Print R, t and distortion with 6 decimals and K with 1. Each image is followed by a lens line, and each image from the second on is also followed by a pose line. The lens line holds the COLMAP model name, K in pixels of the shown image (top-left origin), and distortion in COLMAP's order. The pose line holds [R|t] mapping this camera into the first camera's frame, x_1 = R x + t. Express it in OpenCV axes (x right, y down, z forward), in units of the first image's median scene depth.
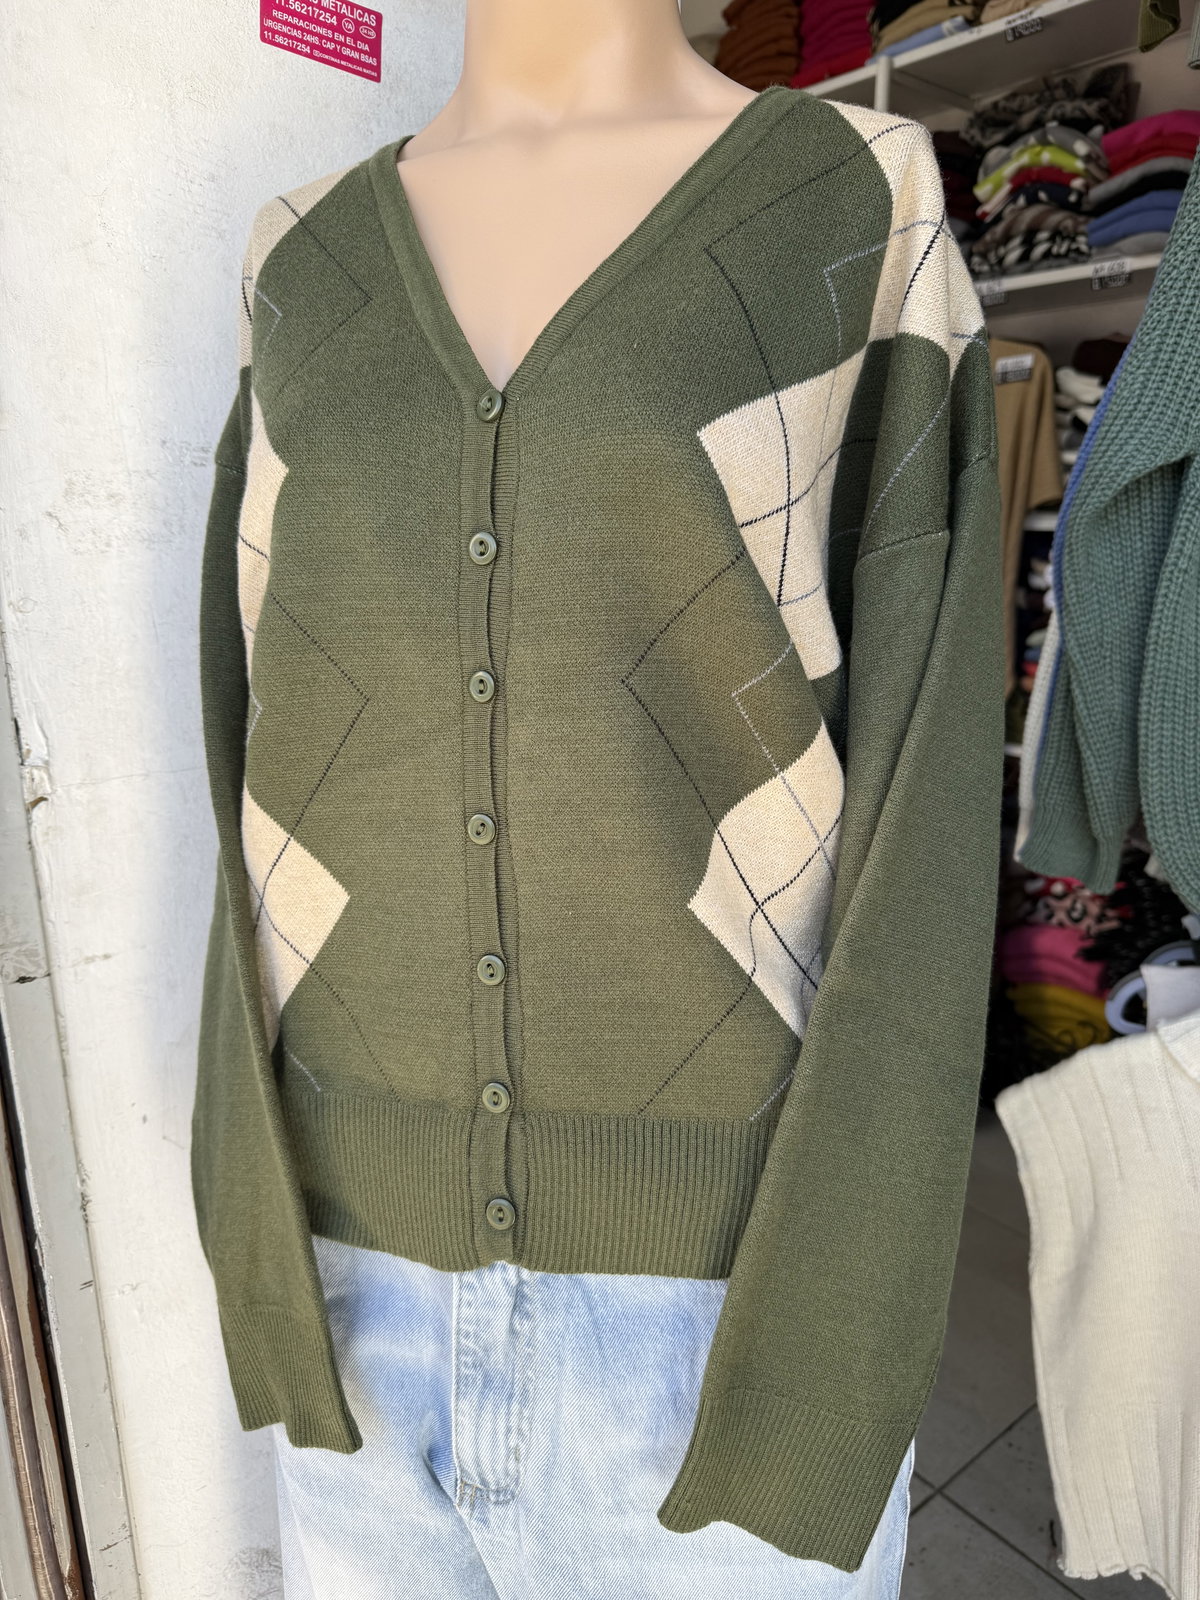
lens RADIAL K [[1152.8, 0, 617.7], [0, 1152.8, 774.3], [0, 0, 1]] dist [-0.021581, 0.007089]
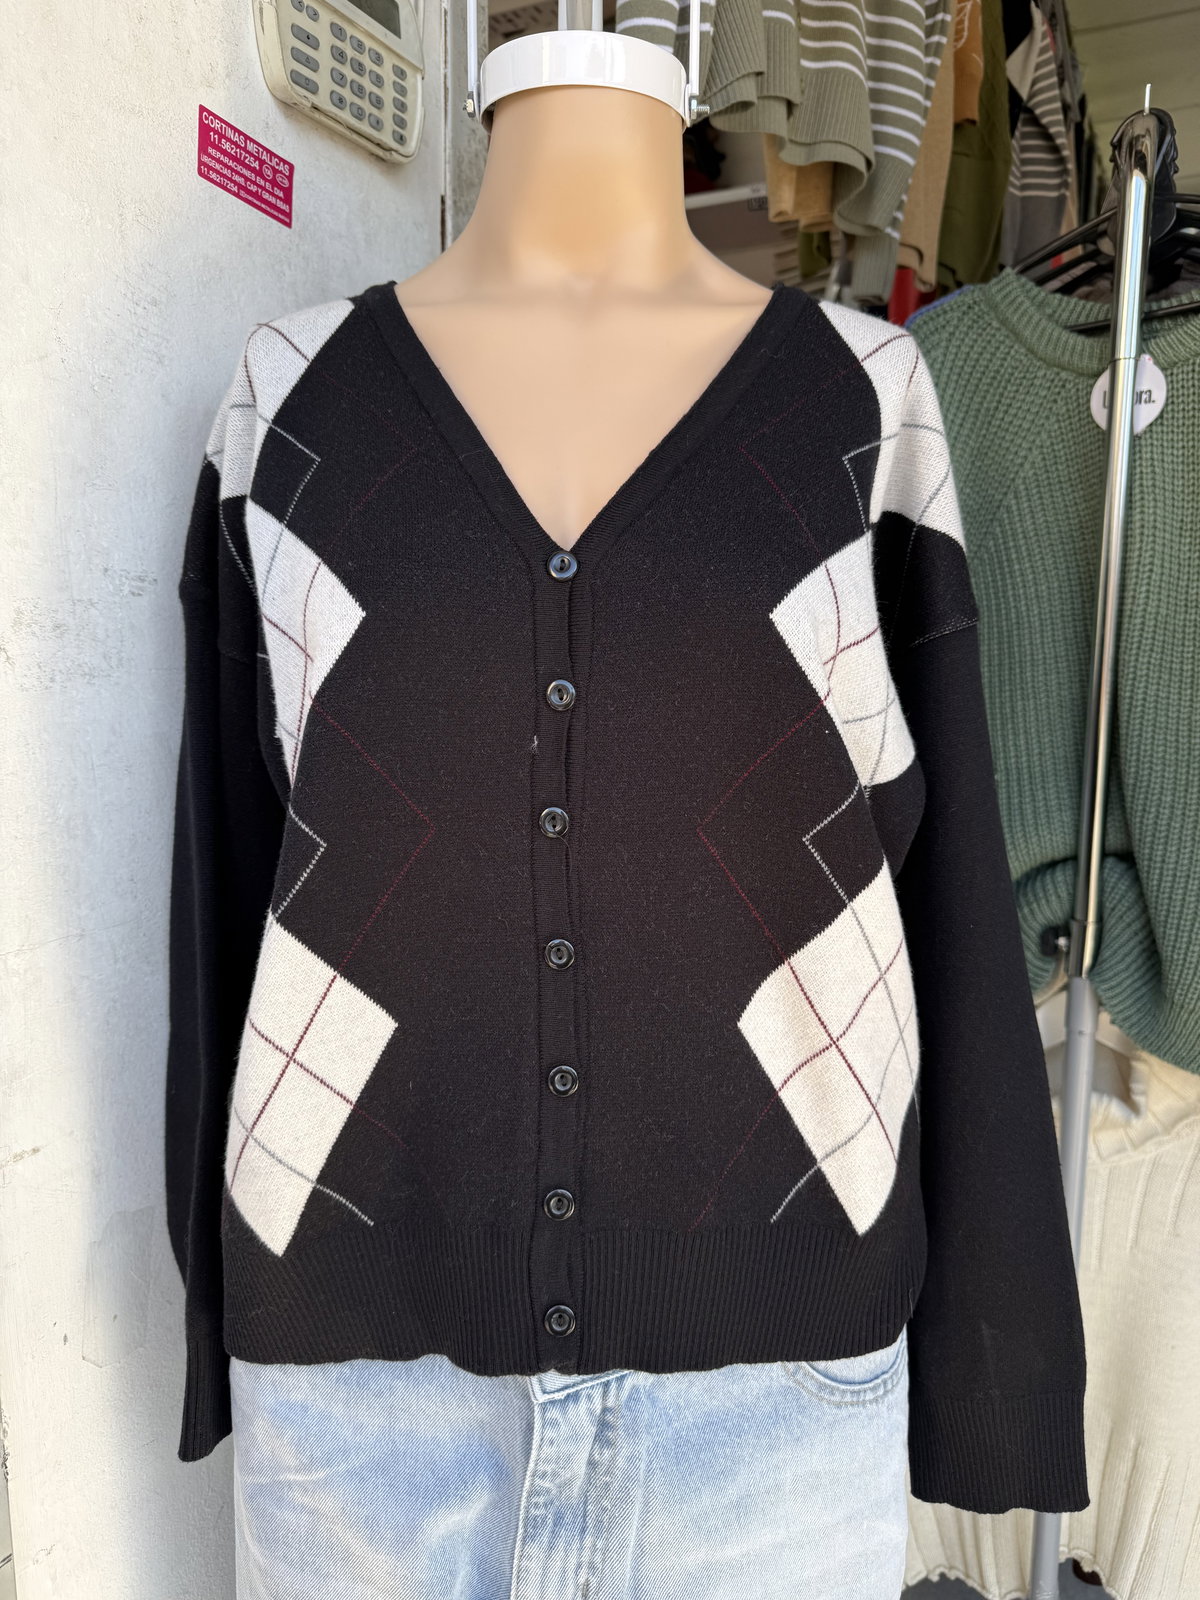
lens RADIAL K [[1152.8, 0, 596.4], [0, 1152.8, 786.8], [0, 0, 1]] dist [-0.021581, 0.007089]
pose [[0.919415, -0.044810, 0.390728, -0.386726], [0.083937, 0.992955, -0.083636, -0.005446], [-0.384228, 0.109693, 0.916699, 0.019343]]
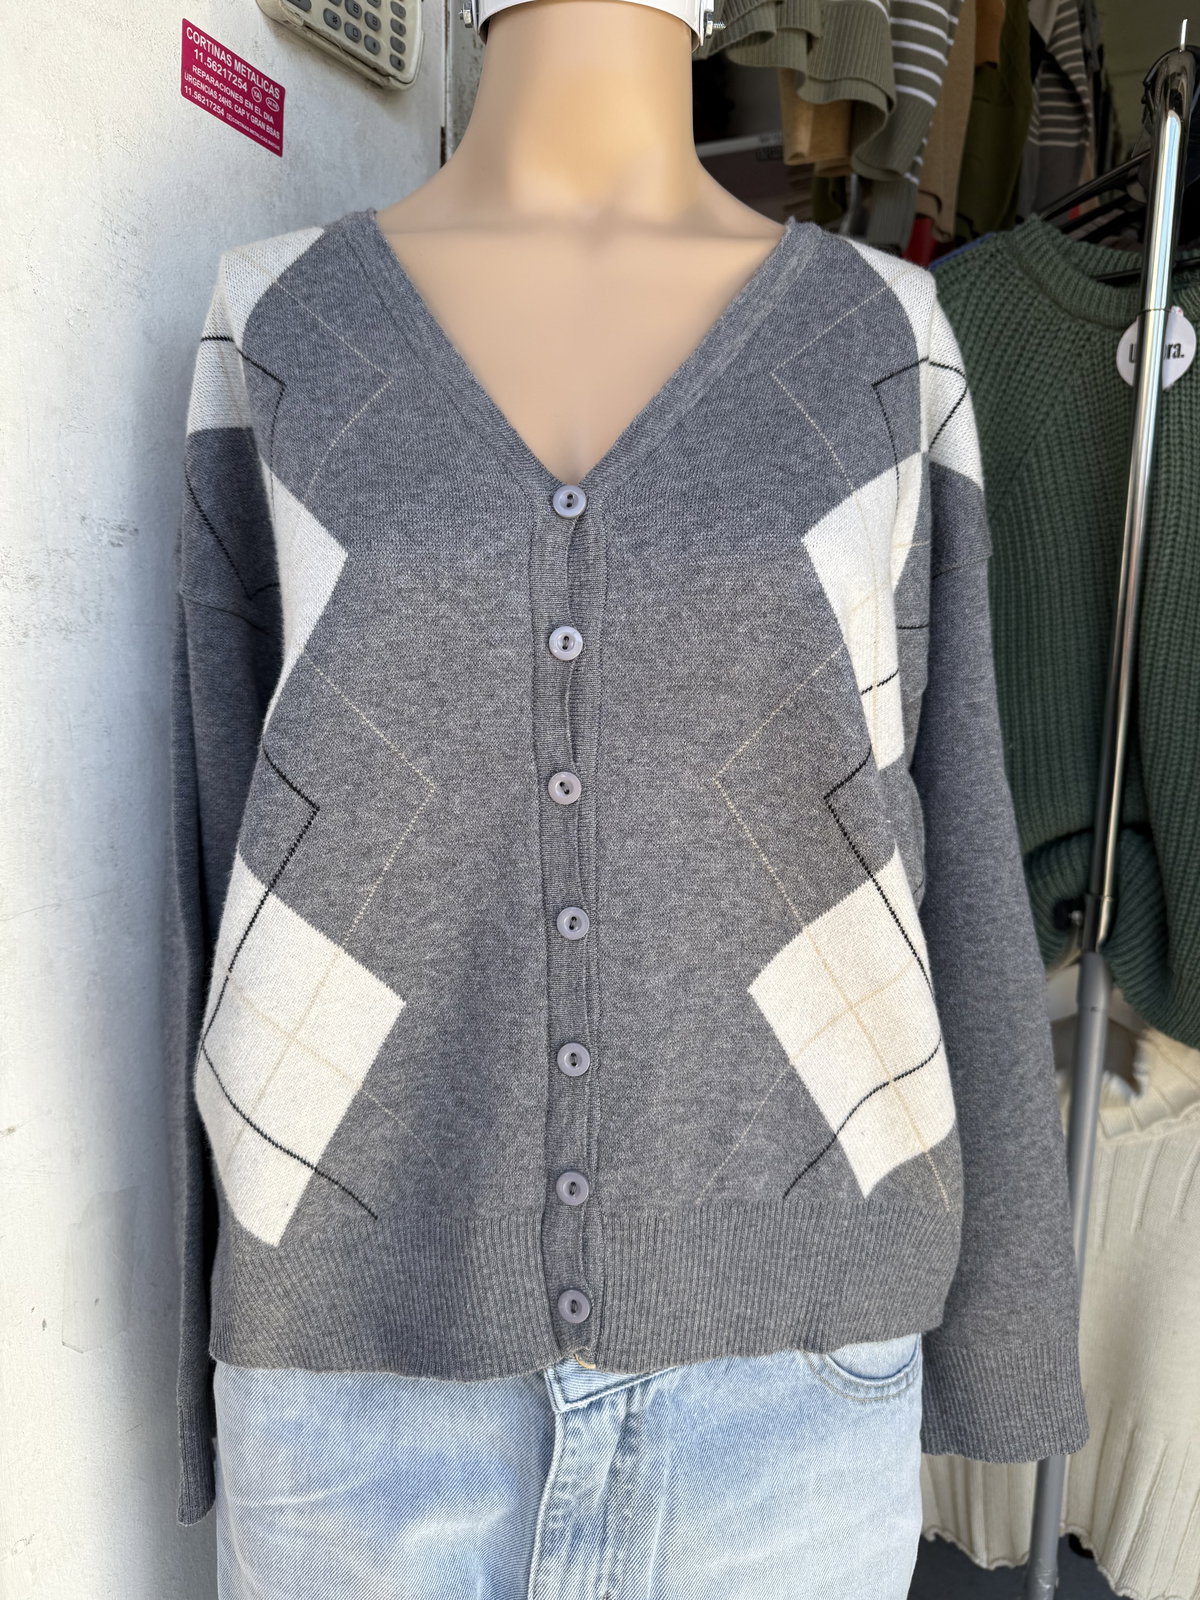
lens RADIAL K [[1152.8, 0, 600.7], [0, 1152.8, 782.8], [0, 0, 1]] dist [-0.021581, 0.007089]
pose [[0.917196, -0.048053, 0.395529, -0.374953], [0.075962, 0.995582, -0.055195, -0.011754], [-0.391129, 0.080670, 0.916793, 0.063496]]
